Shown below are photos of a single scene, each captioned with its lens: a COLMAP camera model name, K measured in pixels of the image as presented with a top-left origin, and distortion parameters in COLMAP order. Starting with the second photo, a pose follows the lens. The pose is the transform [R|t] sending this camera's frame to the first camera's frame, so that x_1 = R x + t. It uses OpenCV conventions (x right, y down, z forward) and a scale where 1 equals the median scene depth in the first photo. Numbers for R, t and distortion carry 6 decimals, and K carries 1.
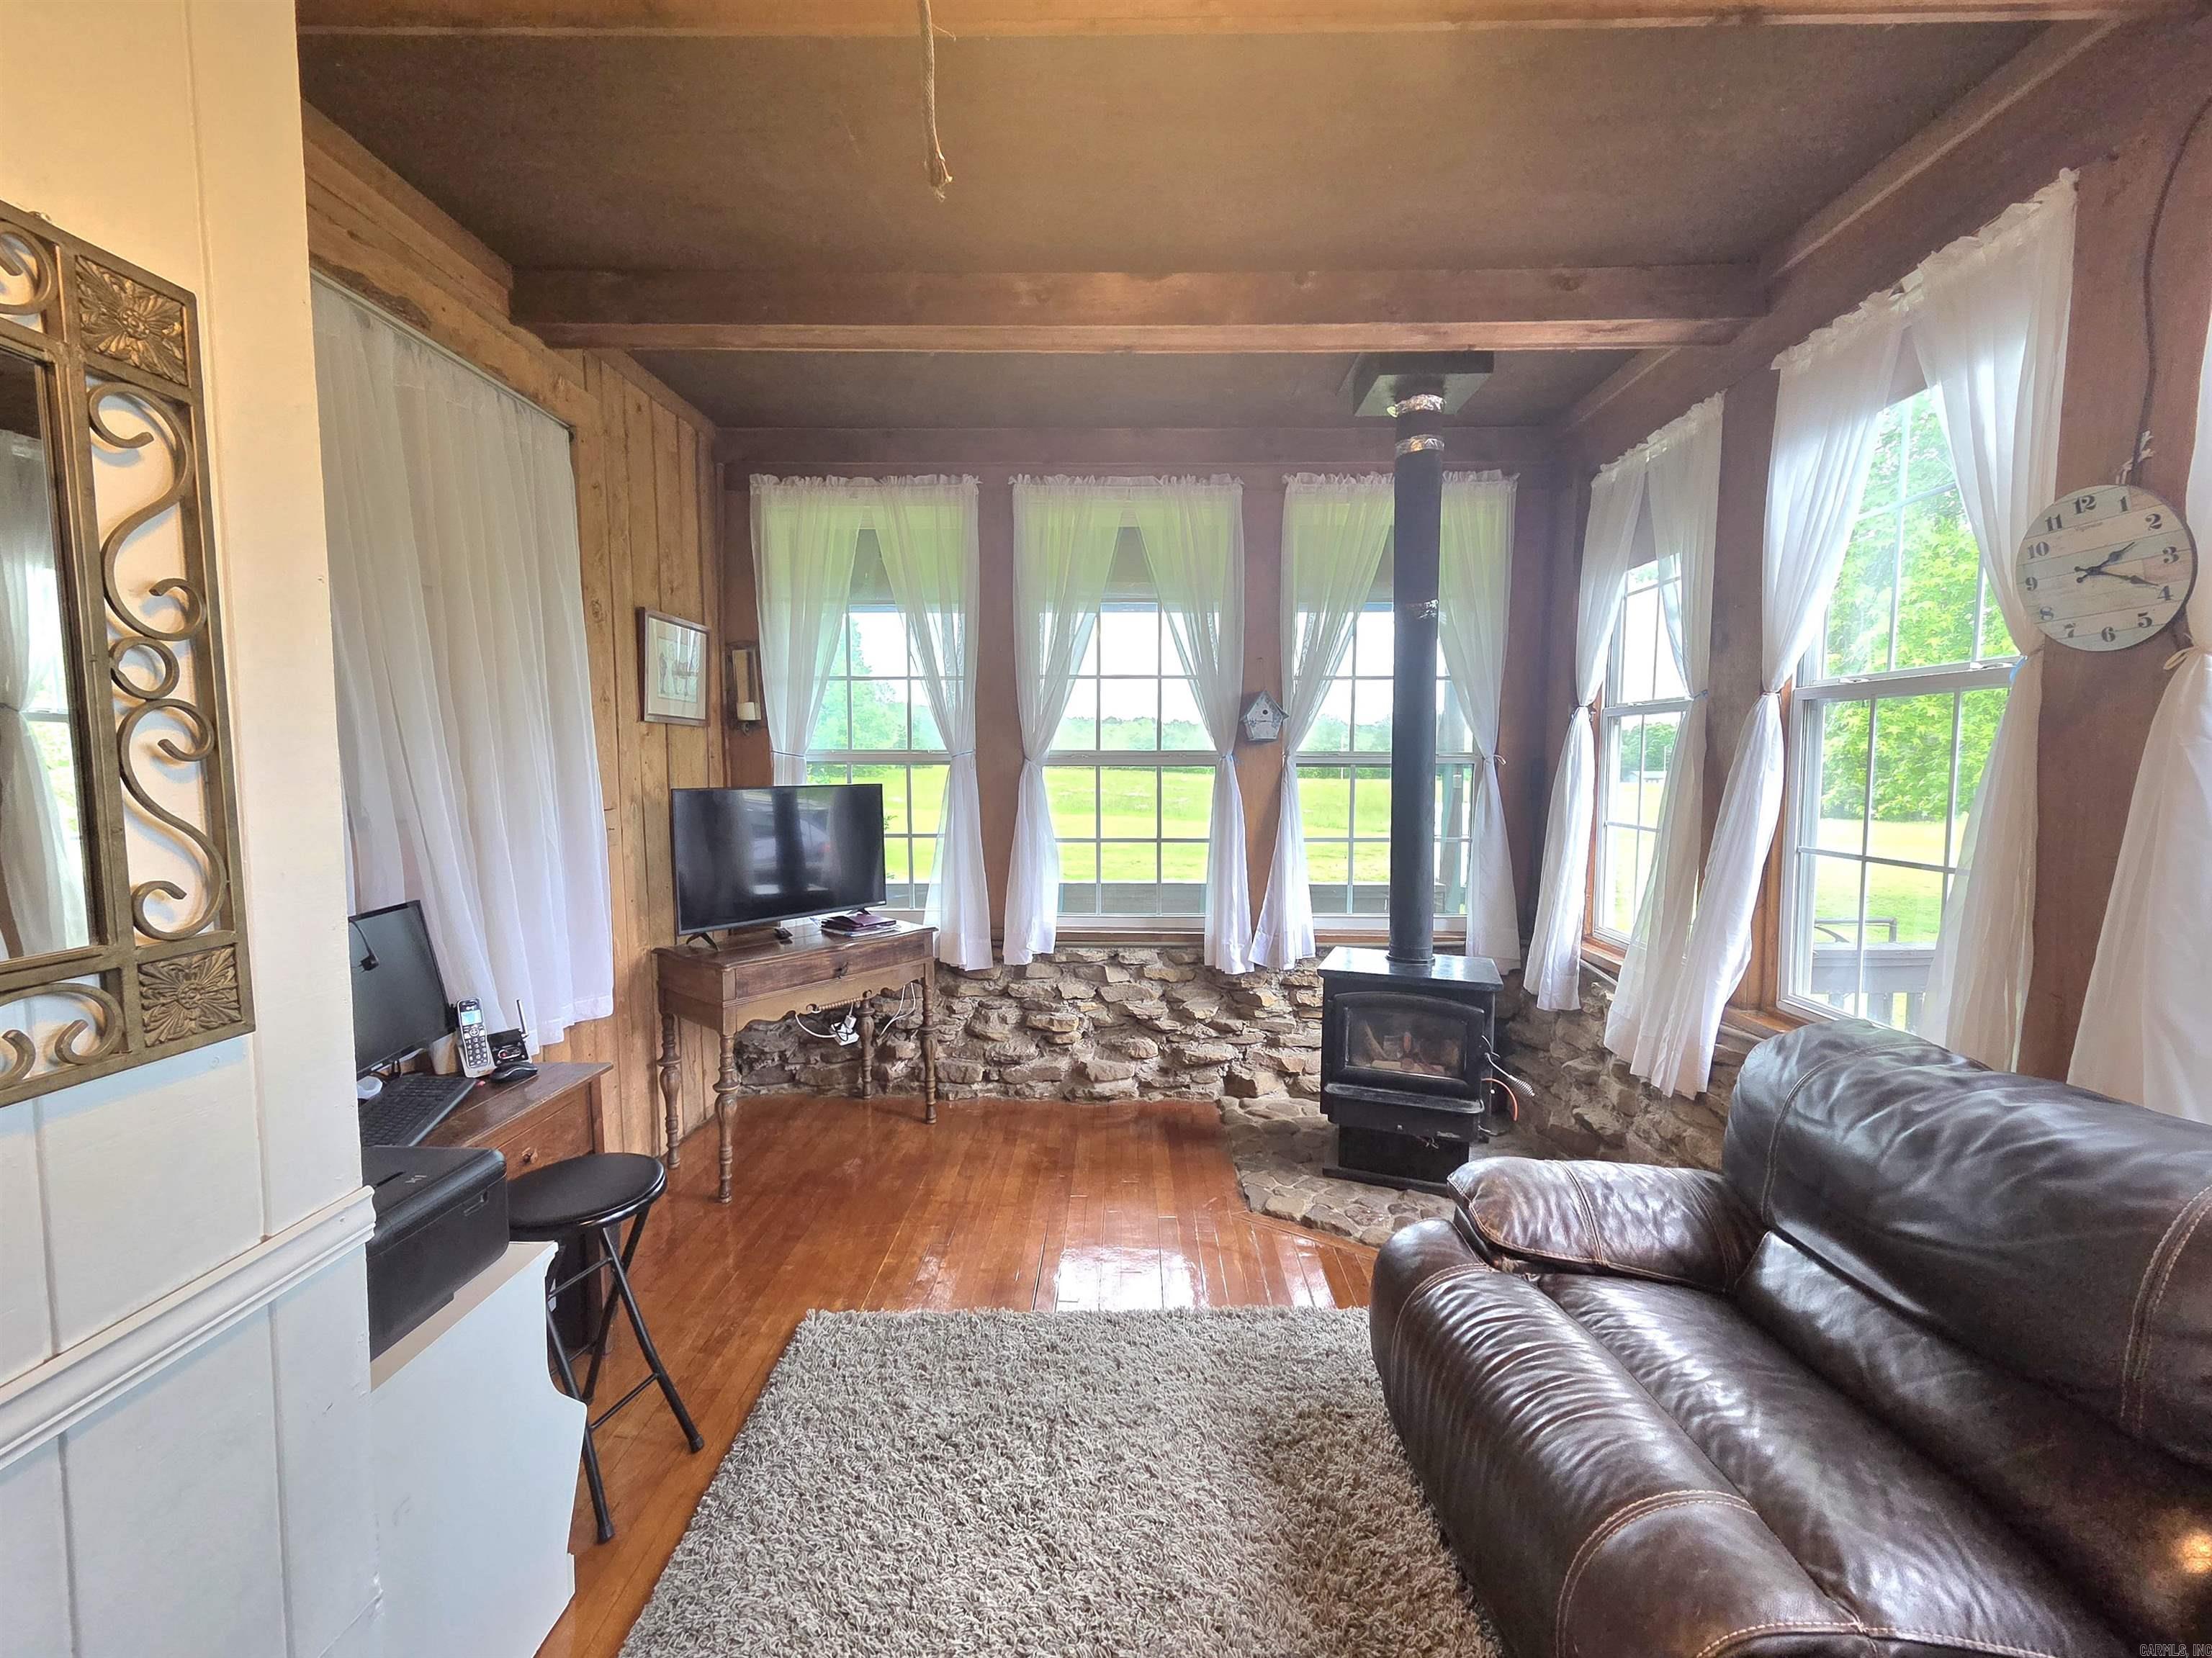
lens RADIAL K [[927.9, 0, 1106.0], [0, 927.9, 829.0], [0, 0, 1]] dist [-0.001134, 0.000384]
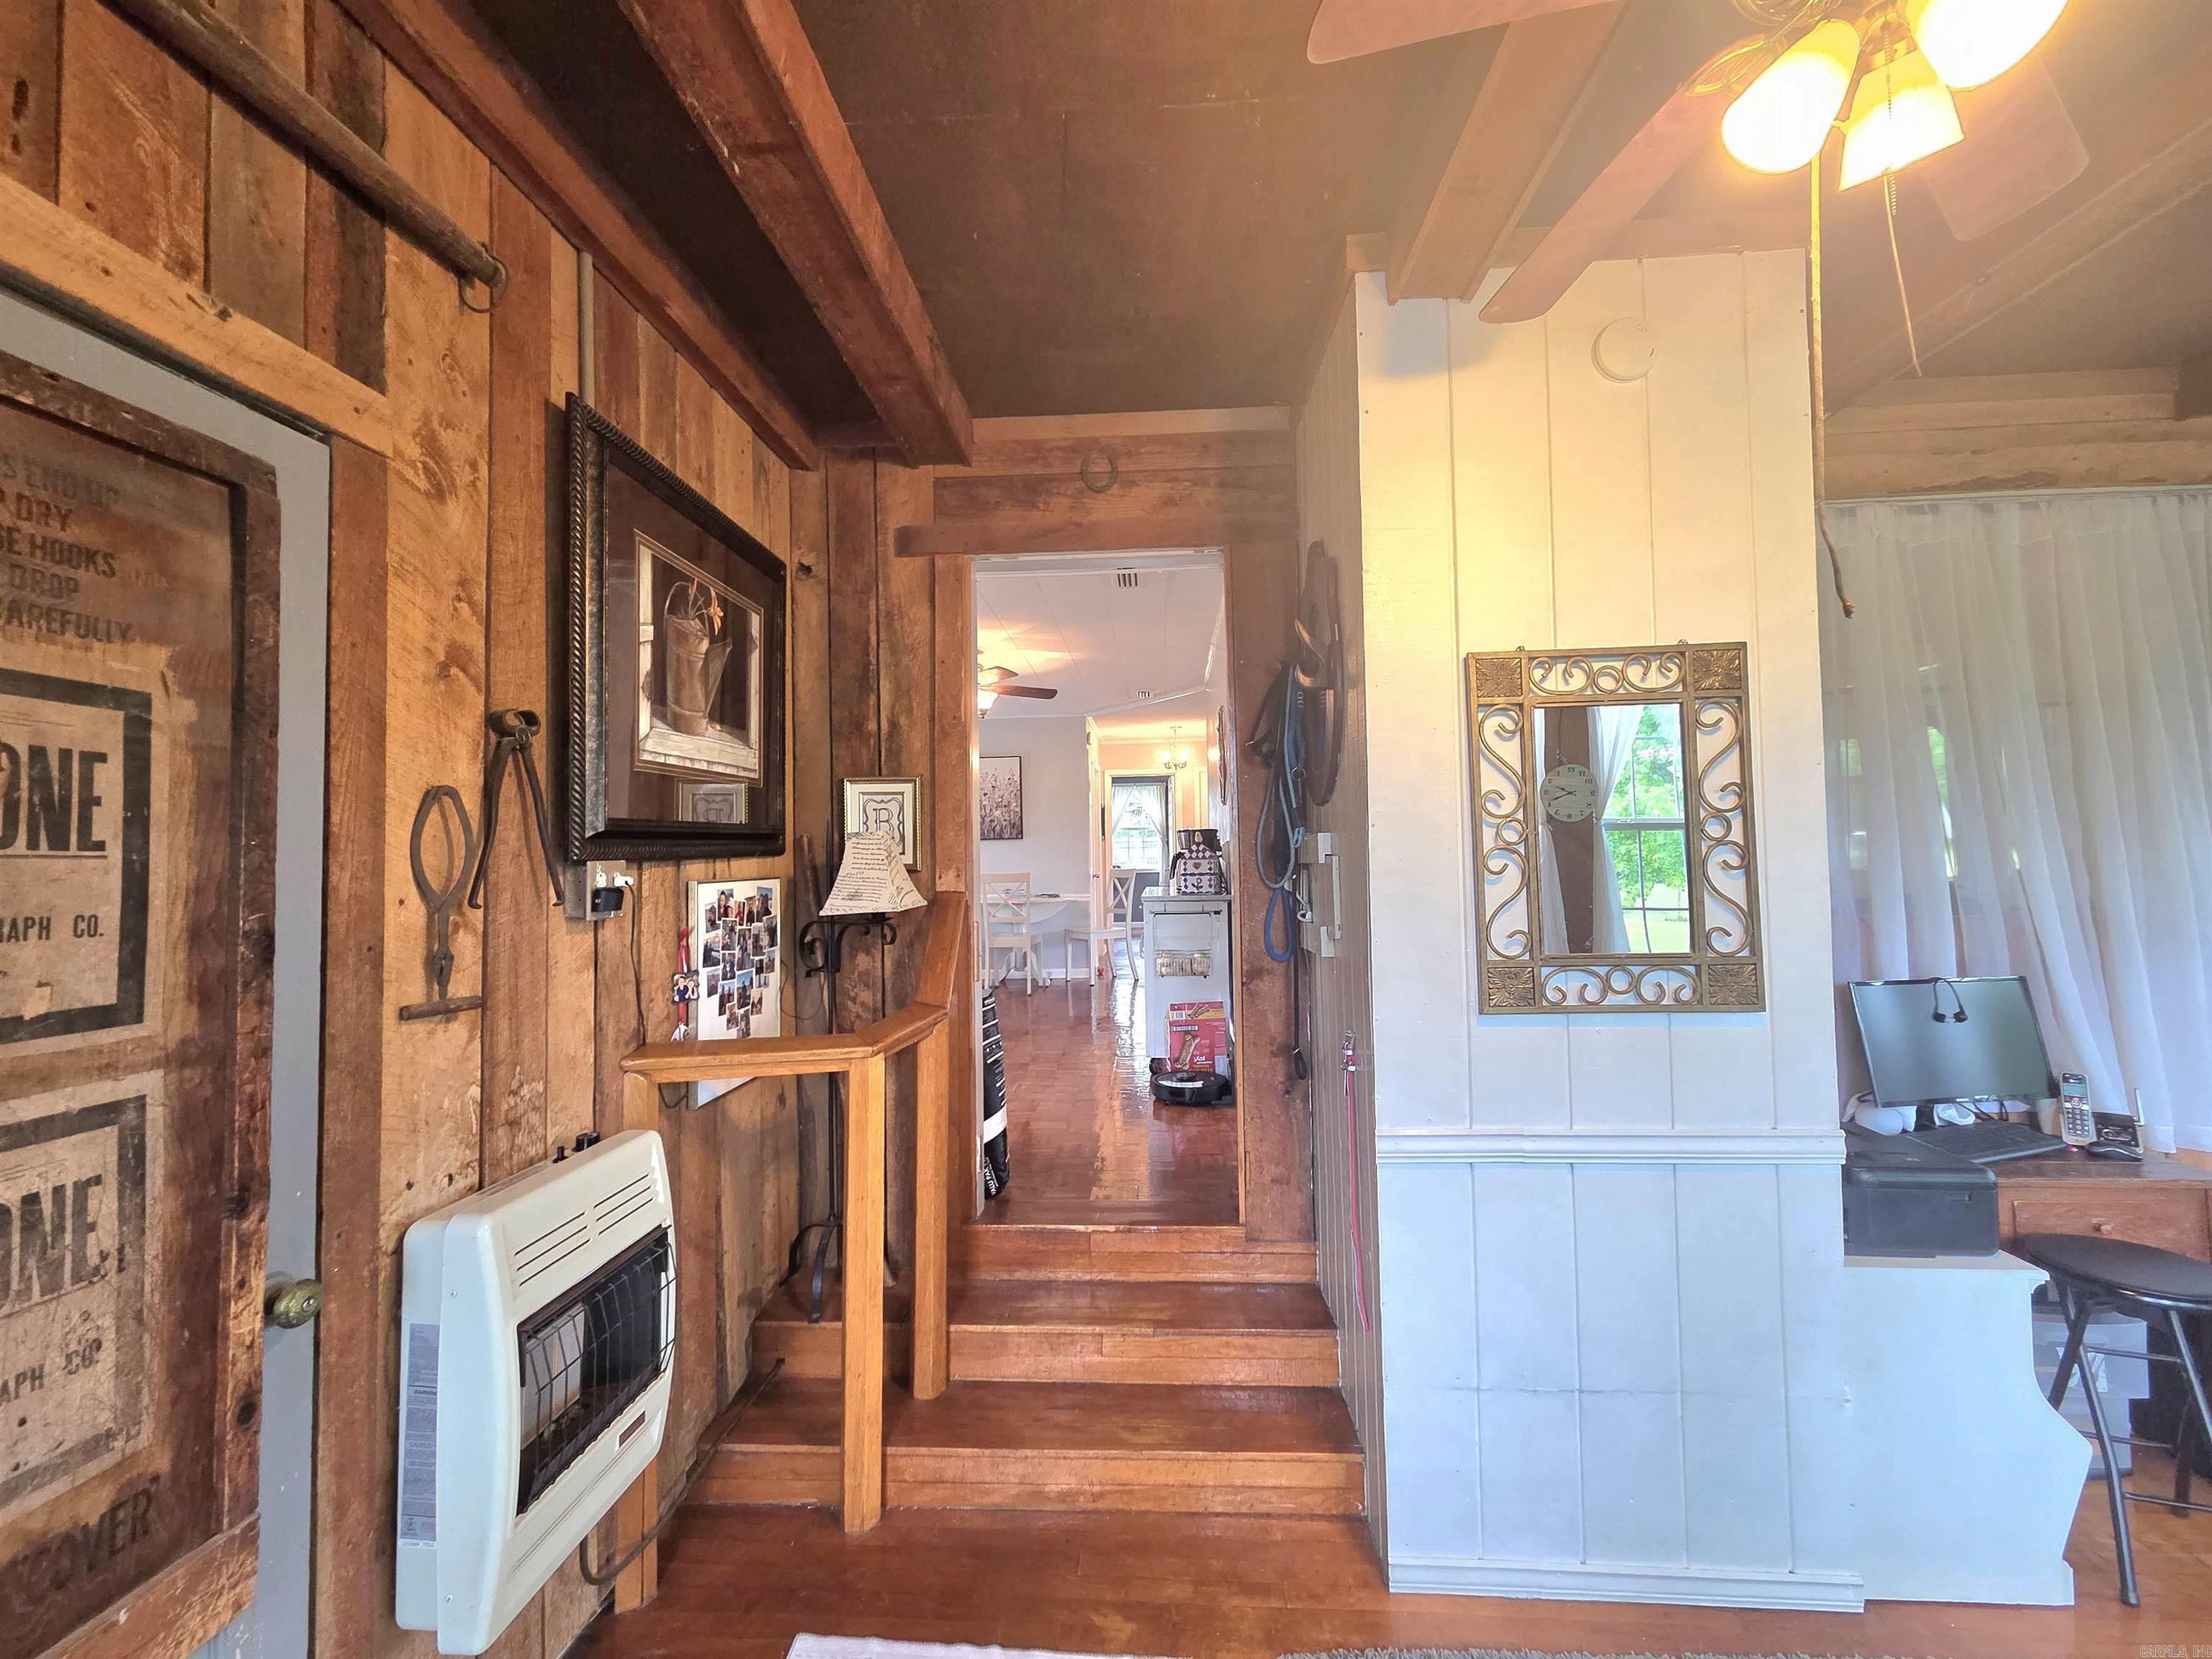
lens RADIAL K [[963.8, 0, 1099.5], [0, 963.8, 824.6], [0, 0, 1]] dist [-0.000698, 0.000359]
pose [[-0.011220, -0.028124, -0.999541, 1.147122], [-0.056297, 0.998037, -0.027449, -0.035376], [0.998351, 0.055963, -0.012781, -0.376660]]
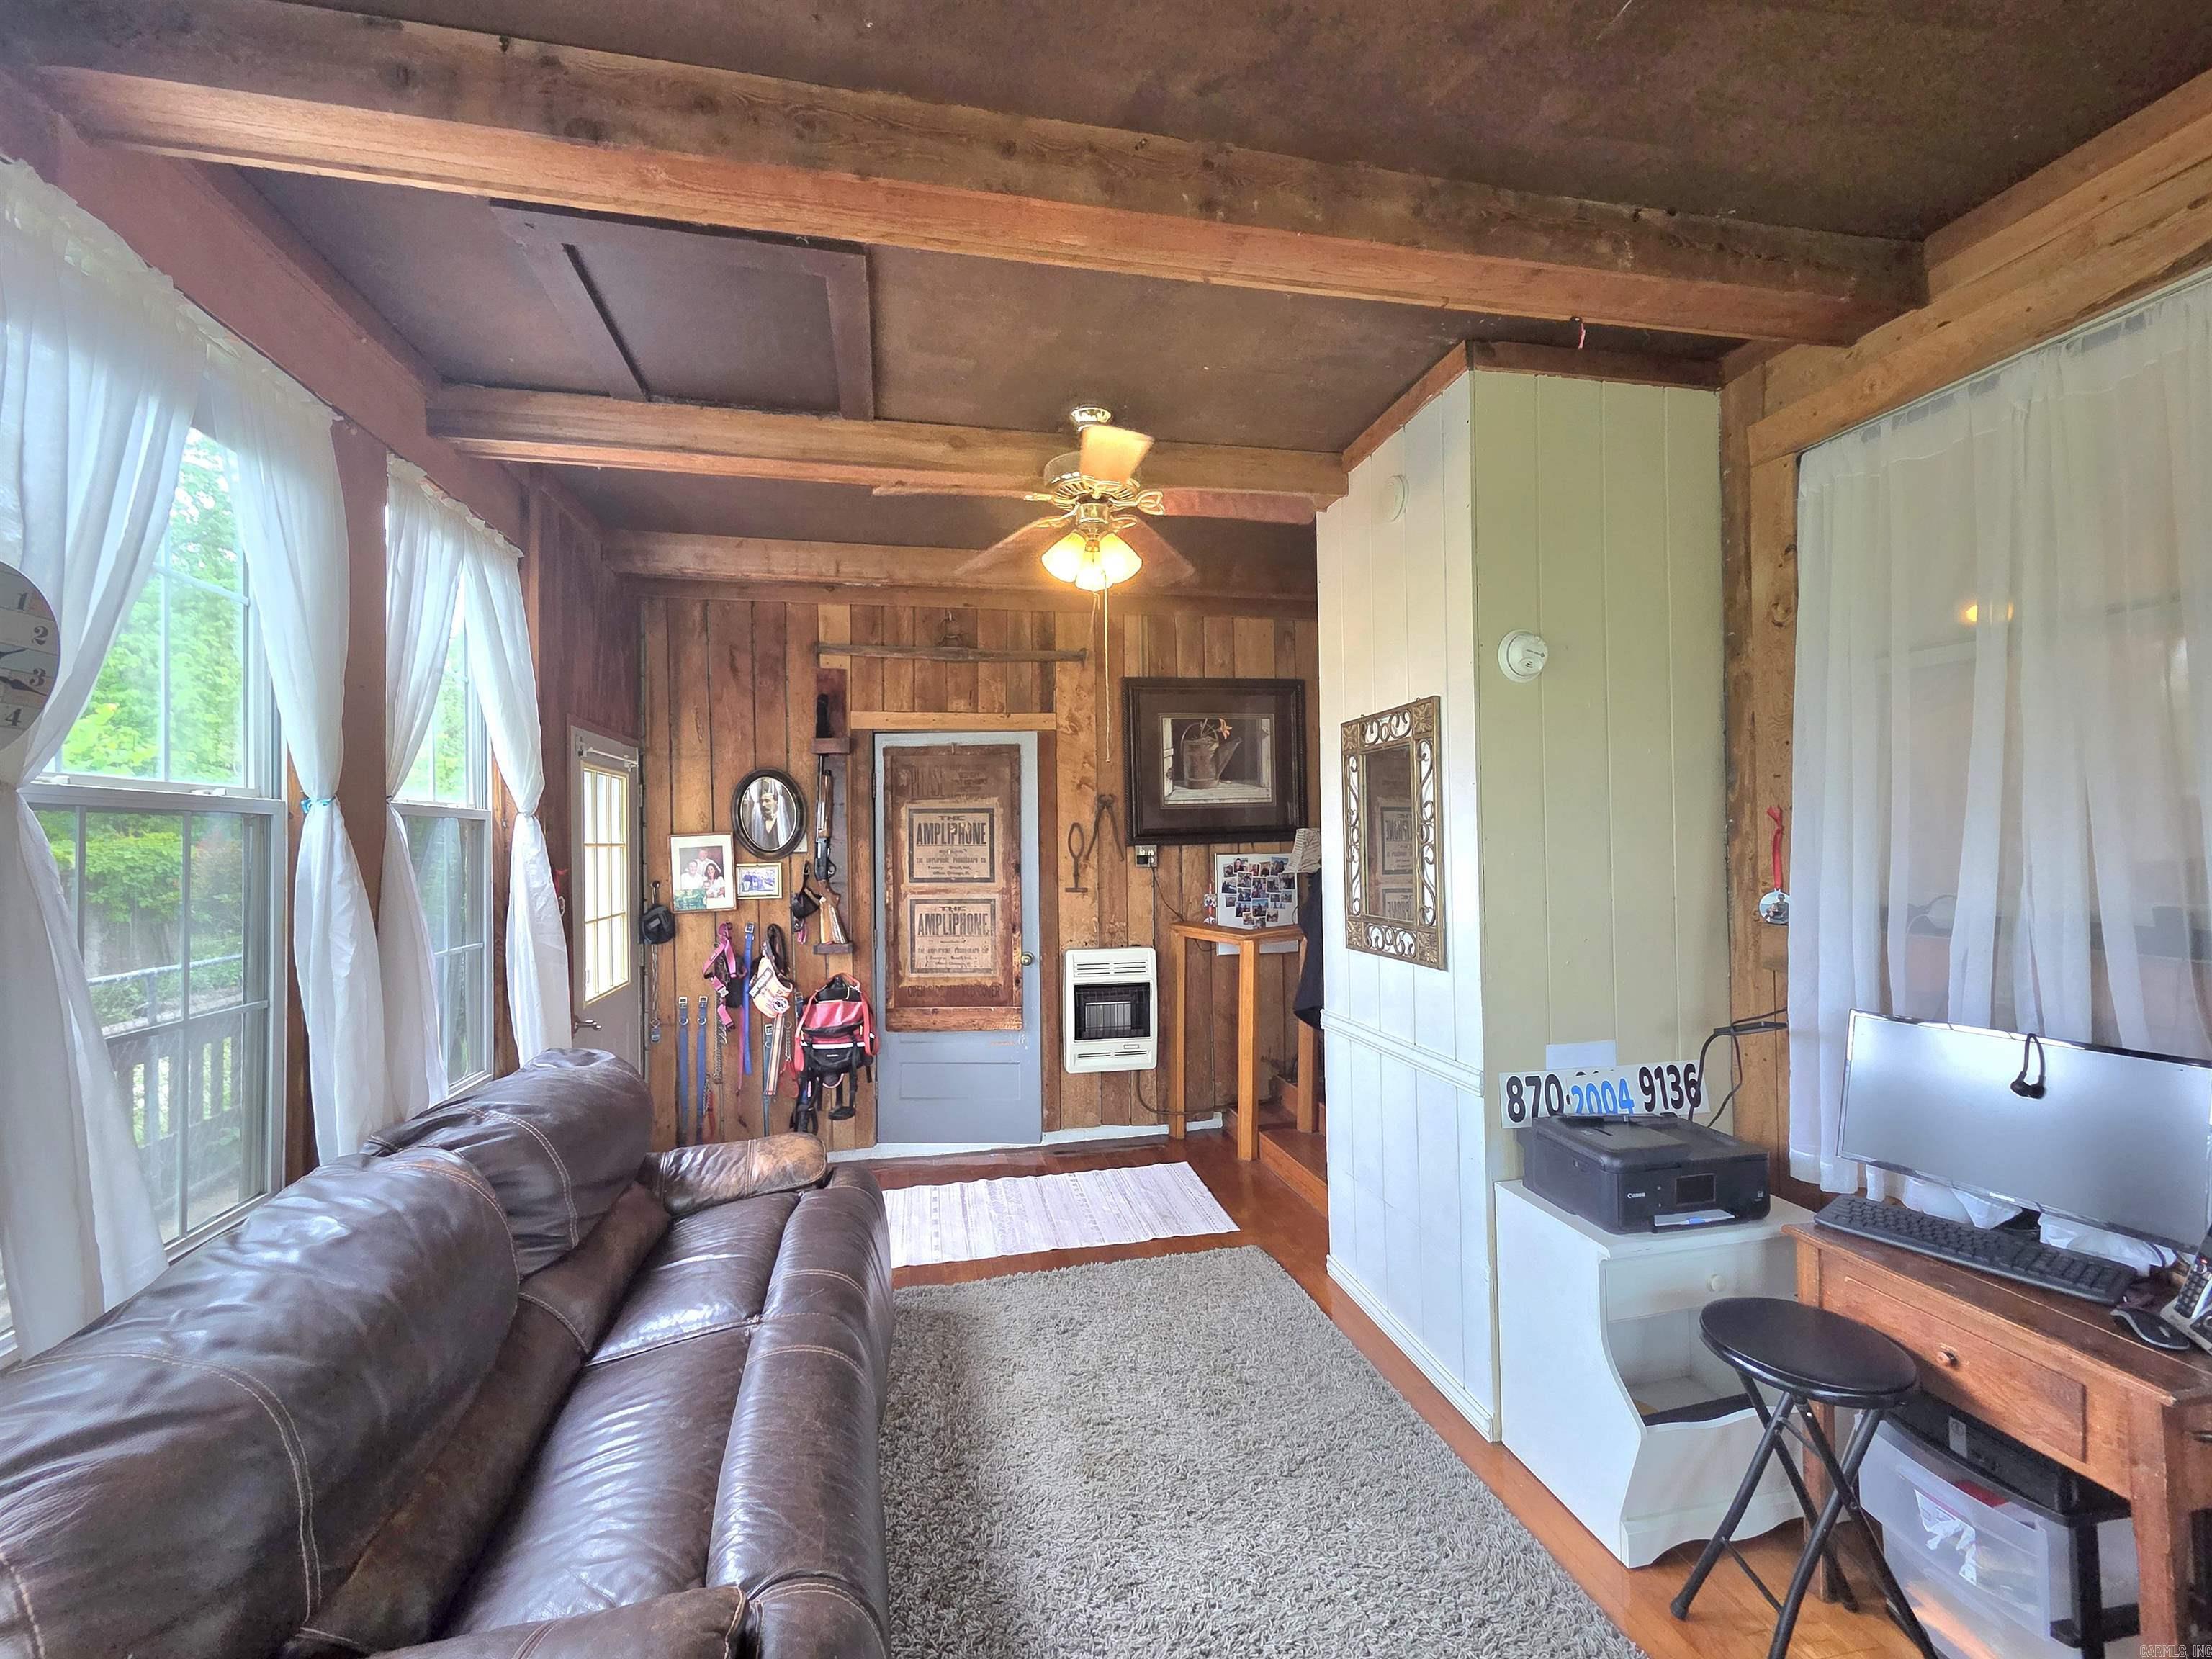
lens RADIAL K [[963.8, 0, 1099.5], [0, 963.8, 824.6], [0, 0, 1]] dist [-0.000698, 0.000359]
pose [[-0.973929, 0.011786, -0.226548, 0.629193], [0.000260, 0.998707, 0.050839, -0.335285], [0.226854, 0.049454, -0.972672, 3.582693]]
